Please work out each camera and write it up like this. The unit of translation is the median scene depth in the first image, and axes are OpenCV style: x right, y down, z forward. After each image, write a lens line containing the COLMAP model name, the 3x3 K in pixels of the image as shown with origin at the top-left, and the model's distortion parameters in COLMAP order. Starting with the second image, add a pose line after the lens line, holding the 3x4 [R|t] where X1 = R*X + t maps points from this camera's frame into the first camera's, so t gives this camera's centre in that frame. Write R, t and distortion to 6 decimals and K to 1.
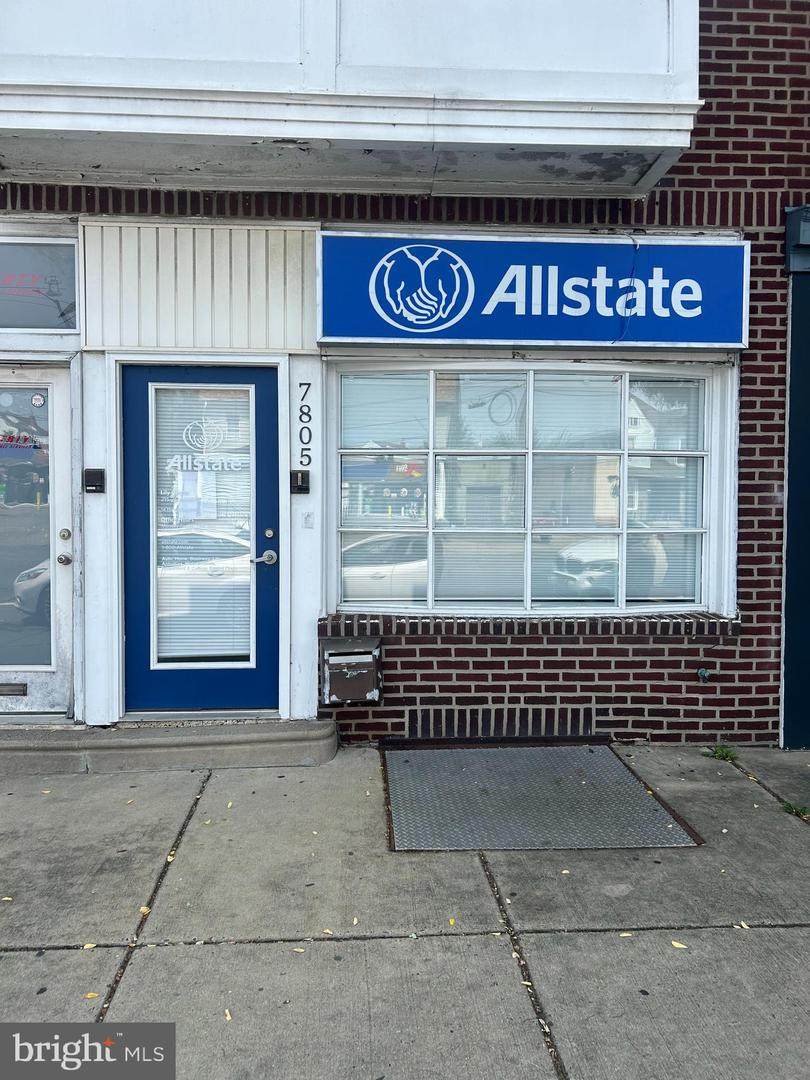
lens RADIAL K [[814.0, 0, 404.8], [0, 814.0, 539.5], [0, 0, 1]] dist [0.041182, -0.036812]
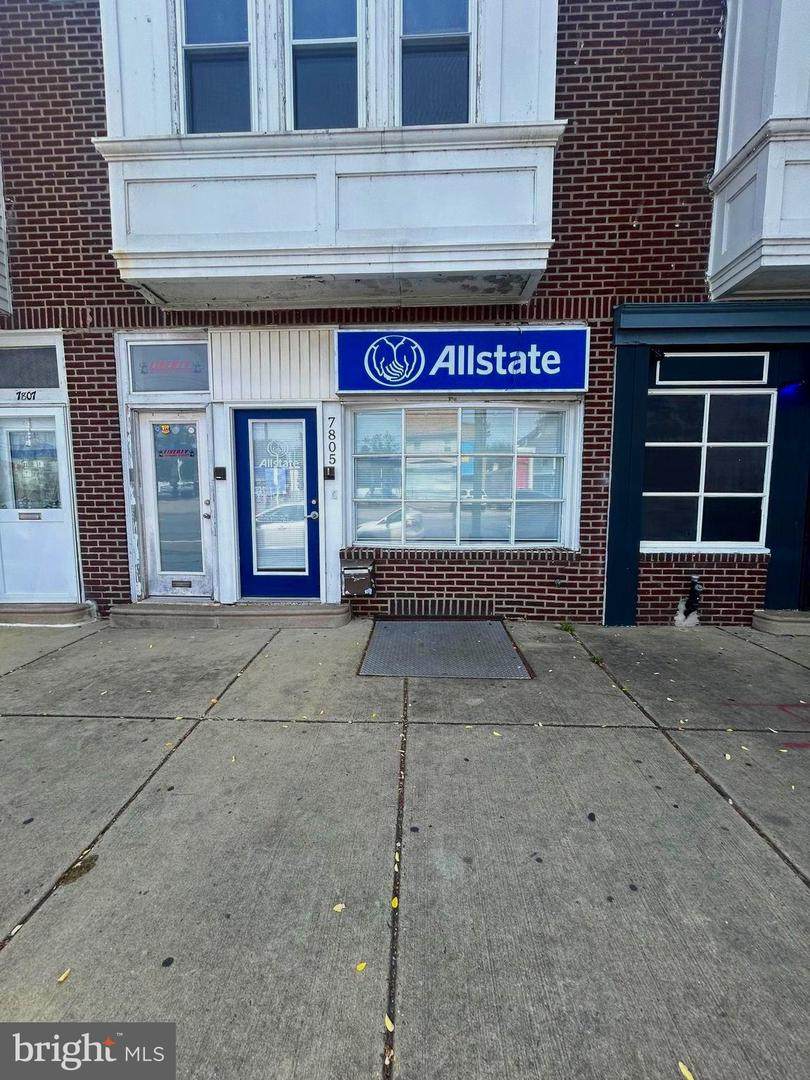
lens RADIAL K [[435.7, 0, 404.8], [0, 435.7, 538.4], [0, 0, 1]] dist [-0.002792, 0.000167]
pose [[0.995099, 0.007240, -0.098619, 0.135177], [-0.000858, 0.997910, 0.064607, 0.010845], [0.098881, -0.064205, 0.993026, 0.052069]]
